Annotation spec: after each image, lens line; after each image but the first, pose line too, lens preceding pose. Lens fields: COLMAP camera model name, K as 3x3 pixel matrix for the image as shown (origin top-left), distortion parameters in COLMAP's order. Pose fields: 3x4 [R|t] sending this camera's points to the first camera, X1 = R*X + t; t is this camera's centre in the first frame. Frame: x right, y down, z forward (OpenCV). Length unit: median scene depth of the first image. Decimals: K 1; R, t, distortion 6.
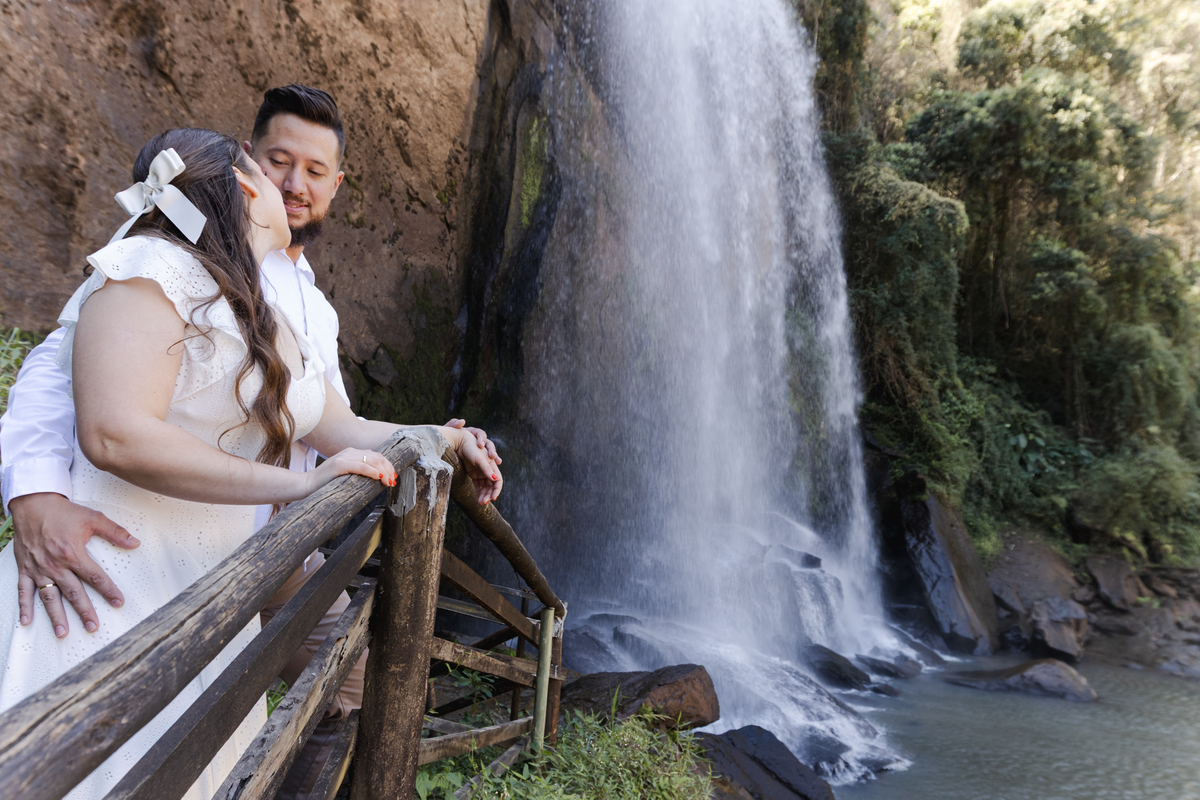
lens RADIAL K [[827.1, 0, 601.3], [0, 827.1, 401.4], [0, 0, 1]] dist [0.058544, -0.065238]
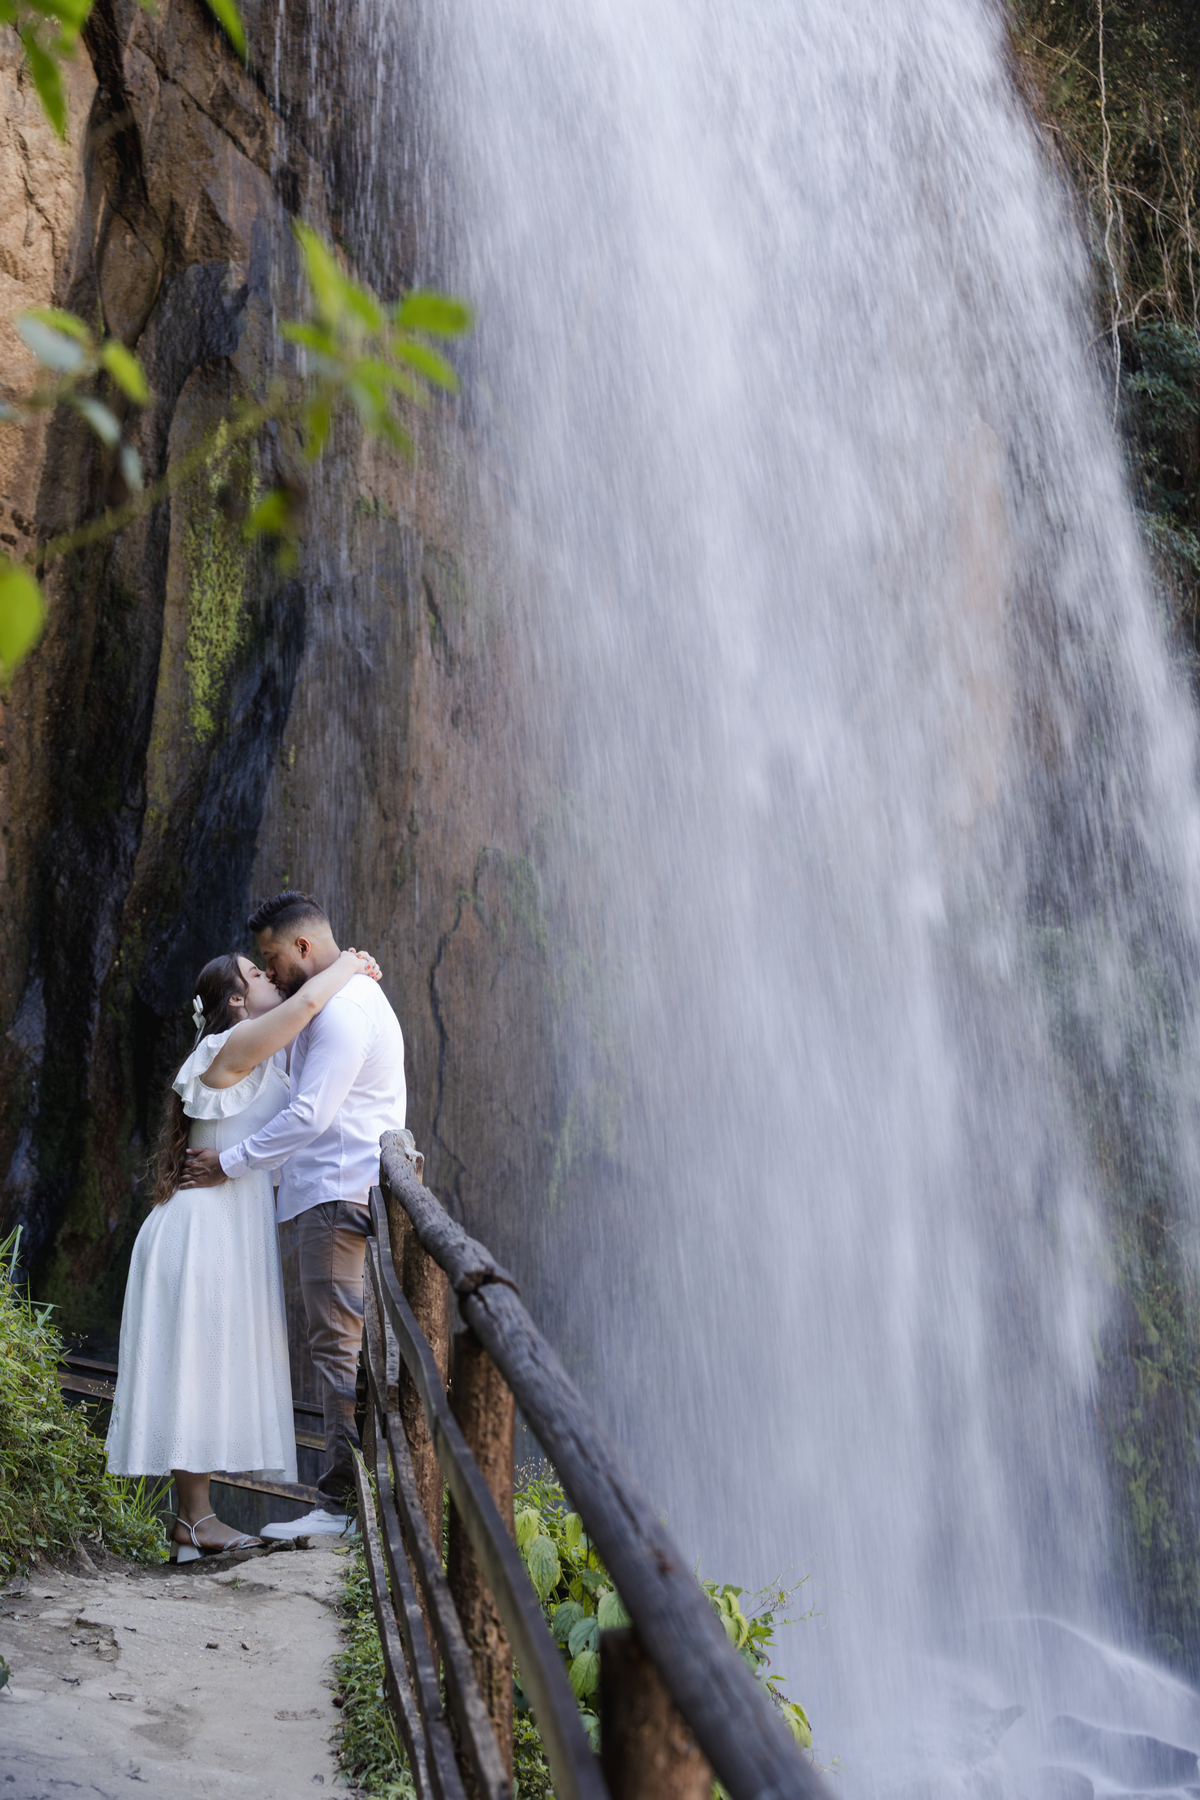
lens RADIAL K [[3461.8, 0, 599.1], [0, 3461.8, 856.3], [0, 0, 1]] dist [0.004372, 0.193411]
pose [[0.997458, -0.043452, 0.056481, -0.011546], [0.050561, 0.990061, -0.131236, 0.024280], [-0.050217, 0.133759, 0.989741, -0.332512]]
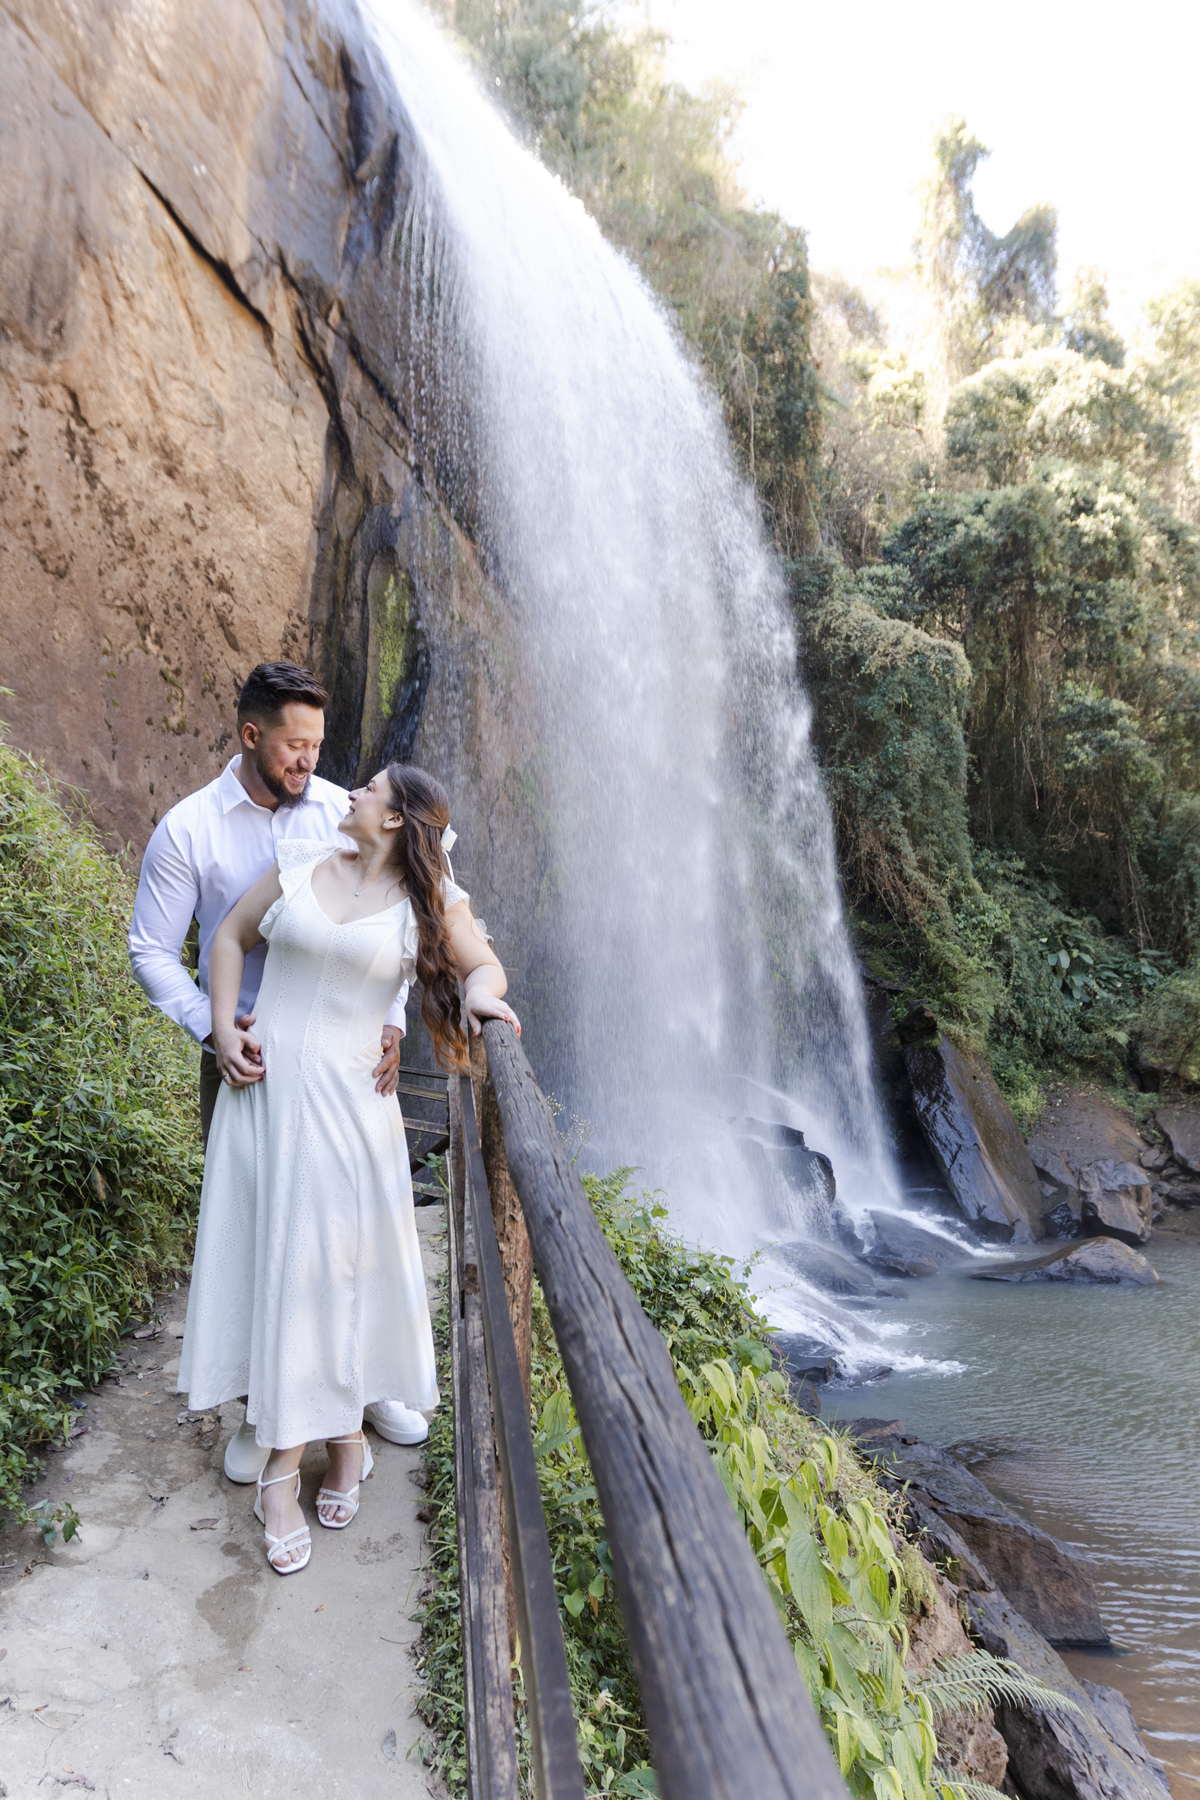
lens RADIAL K [[1240.6, 0, 584.6], [0, 1240.6, 897.5], [0, 0, 1]] dist [0.058544, -0.065238]
pose [[0.994717, -0.061236, 0.082387, -0.012493], [0.064273, 0.997328, -0.034727, 0.006648], [-0.080040, 0.039839, 0.995995, -0.131885]]
